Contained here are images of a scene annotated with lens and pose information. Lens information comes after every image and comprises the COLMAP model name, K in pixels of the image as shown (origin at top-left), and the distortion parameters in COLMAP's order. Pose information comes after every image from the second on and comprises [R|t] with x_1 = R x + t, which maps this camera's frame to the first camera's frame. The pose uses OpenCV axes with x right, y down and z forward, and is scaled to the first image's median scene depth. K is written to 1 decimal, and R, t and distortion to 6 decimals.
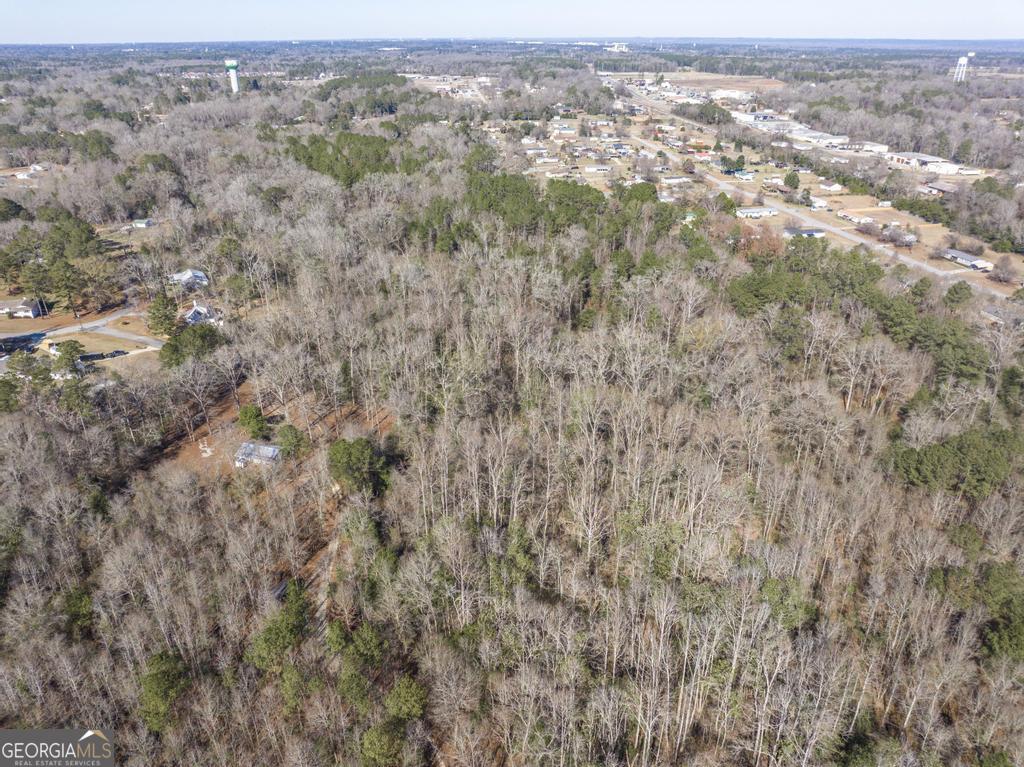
lens RADIAL K [[731.3, 0, 516.5], [0, 731.3, 383.1], [0, 0, 1]] dist [-0.062460, 0.040301]
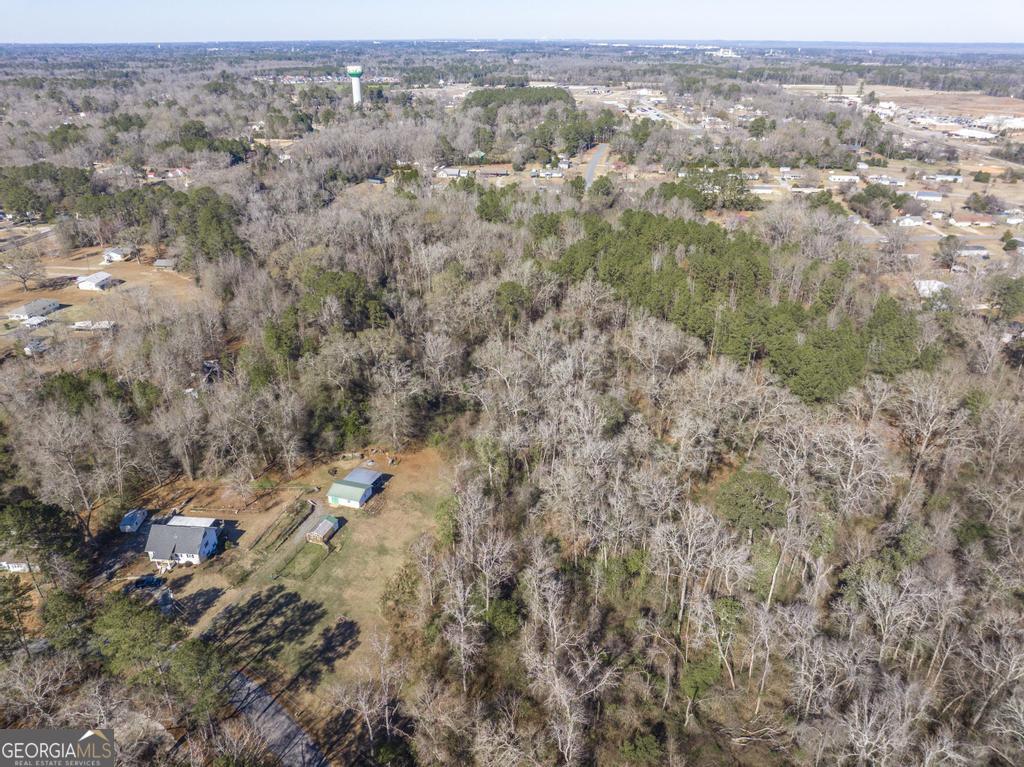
lens RADIAL K [[731.3, 0, 510.3], [0, 731.3, 380.4], [0, 0, 1]] dist [-0.062460, 0.040301]
pose [[0.995692, 0.042907, -0.082196, -0.172473], [-0.043269, 0.999060, -0.002626, -0.126035], [0.082006, 0.006171, 0.996613, 0.257731]]
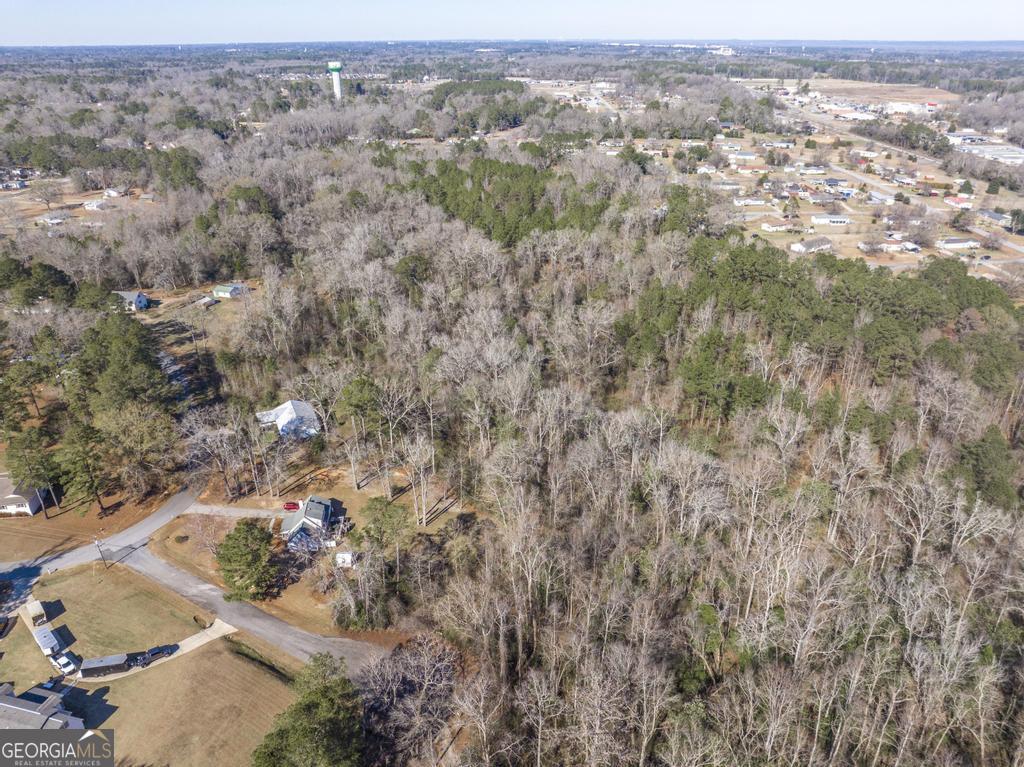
lens RADIAL K [[731.3, 0, 511.8], [0, 731.3, 382.1], [0, 0, 1]] dist [-0.062460, 0.040301]
pose [[0.993143, 0.049501, -0.105909, -0.065927], [-0.049804, 0.998759, -0.000211, -0.063001], [0.105767, 0.005484, 0.994376, 0.132393]]
